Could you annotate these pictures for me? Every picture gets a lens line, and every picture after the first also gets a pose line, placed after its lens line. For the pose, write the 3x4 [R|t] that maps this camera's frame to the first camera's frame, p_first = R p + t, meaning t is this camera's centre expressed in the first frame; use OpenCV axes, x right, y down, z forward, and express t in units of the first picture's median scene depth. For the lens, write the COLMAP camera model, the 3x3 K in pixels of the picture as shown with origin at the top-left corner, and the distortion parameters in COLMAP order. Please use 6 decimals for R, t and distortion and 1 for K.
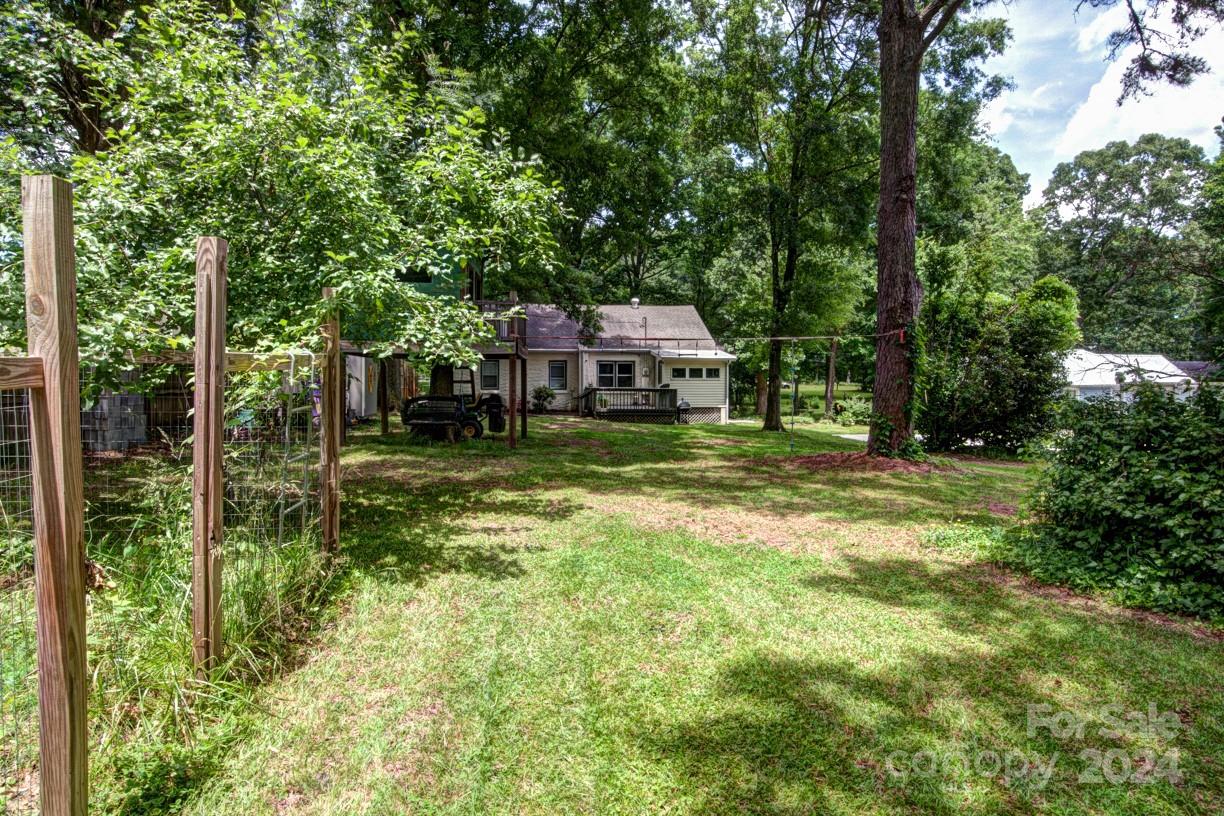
lens RADIAL K [[709.4, 0, 611.8], [0, 709.4, 410.9], [0, 0, 1]] dist [0.000206, -0.000009]
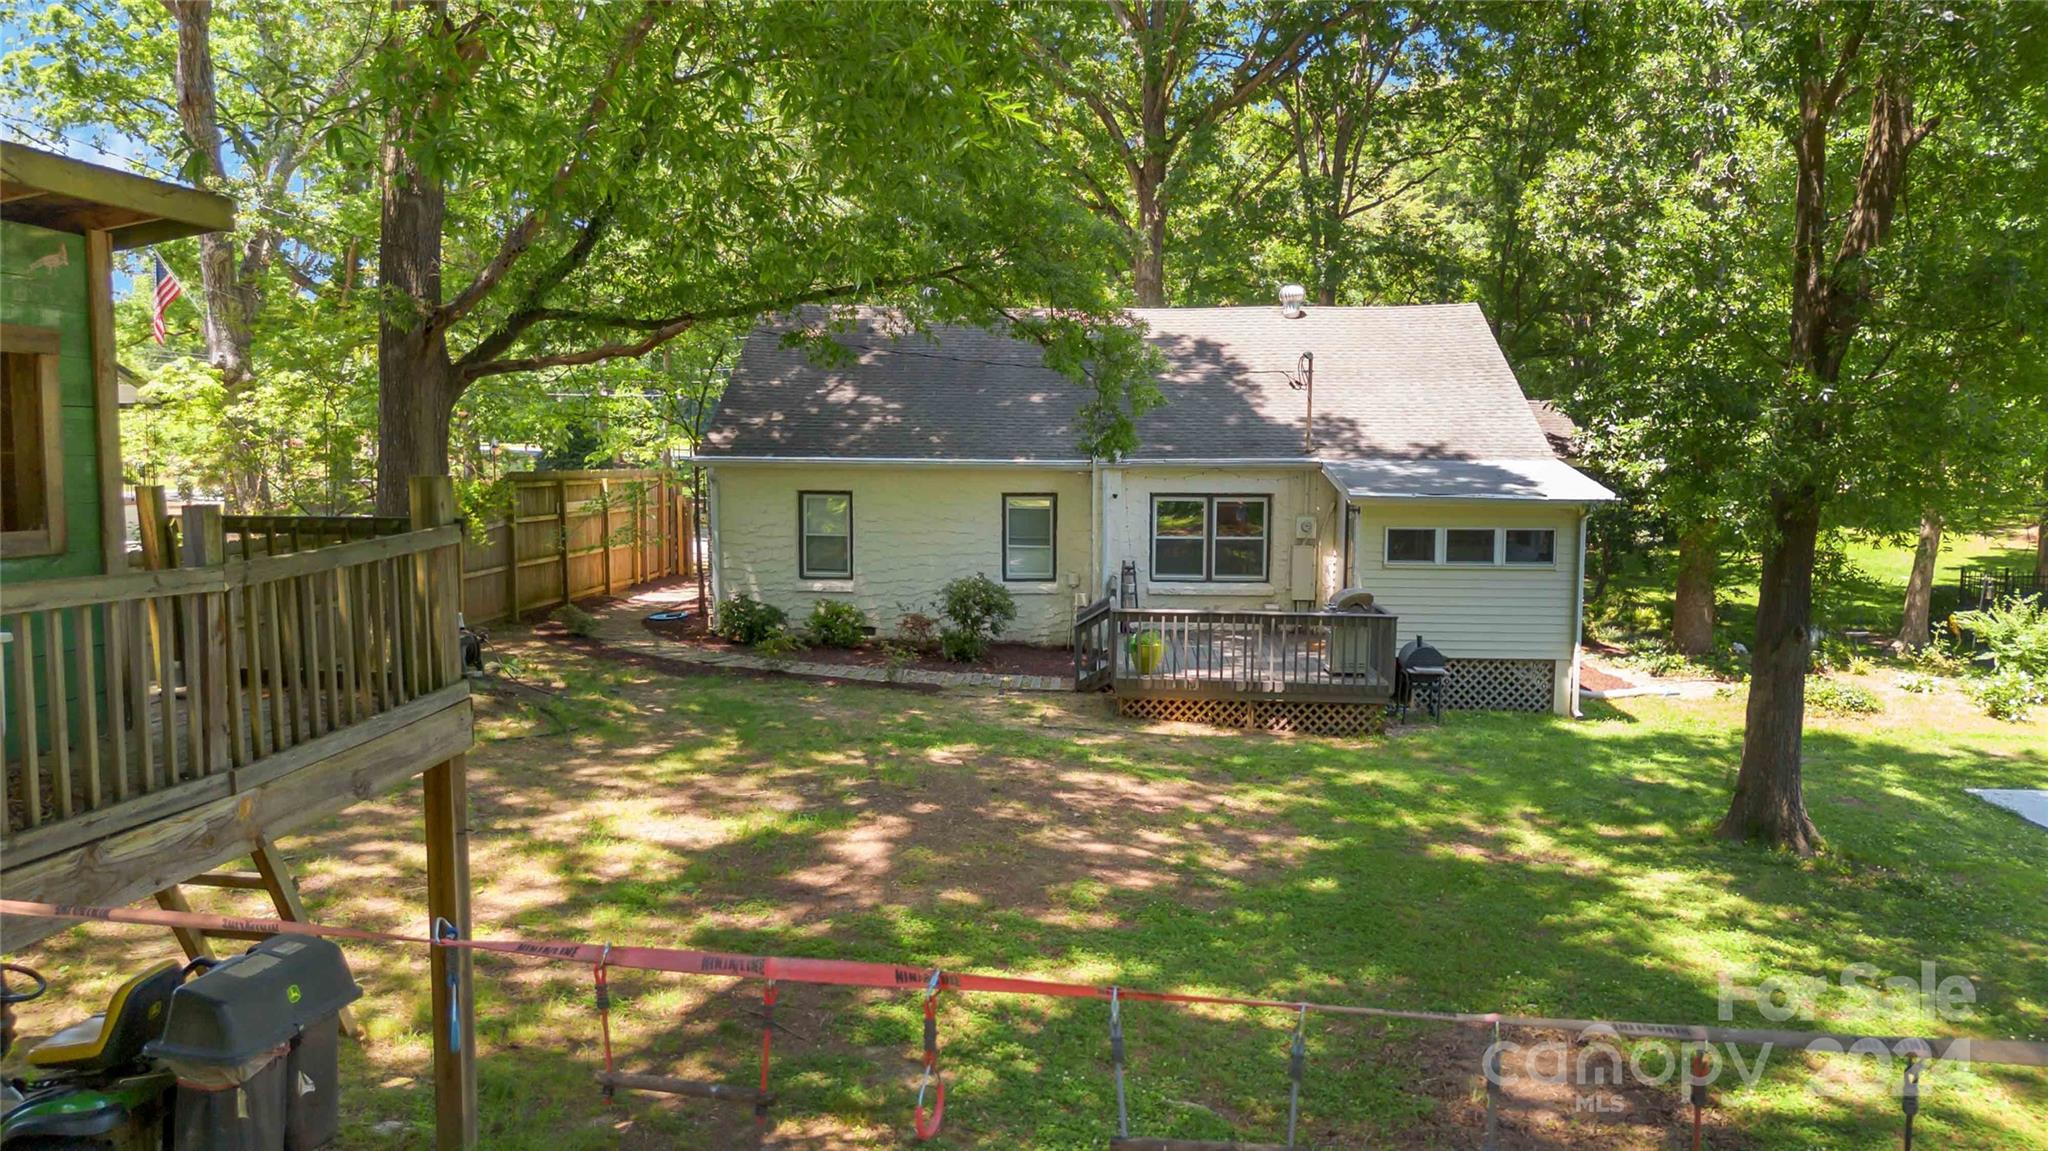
lens RADIAL K [[1424.2, 0, 1020.1], [0, 1424.2, 567.5], [0, 0, 1]] dist [0.003566, 0.000465]
pose [[0.978360, 0.027536, -0.205068, 0.049360], [-0.013748, 0.997566, 0.068358, -0.072524], [0.206451, -0.064059, 0.976358, 0.328791]]
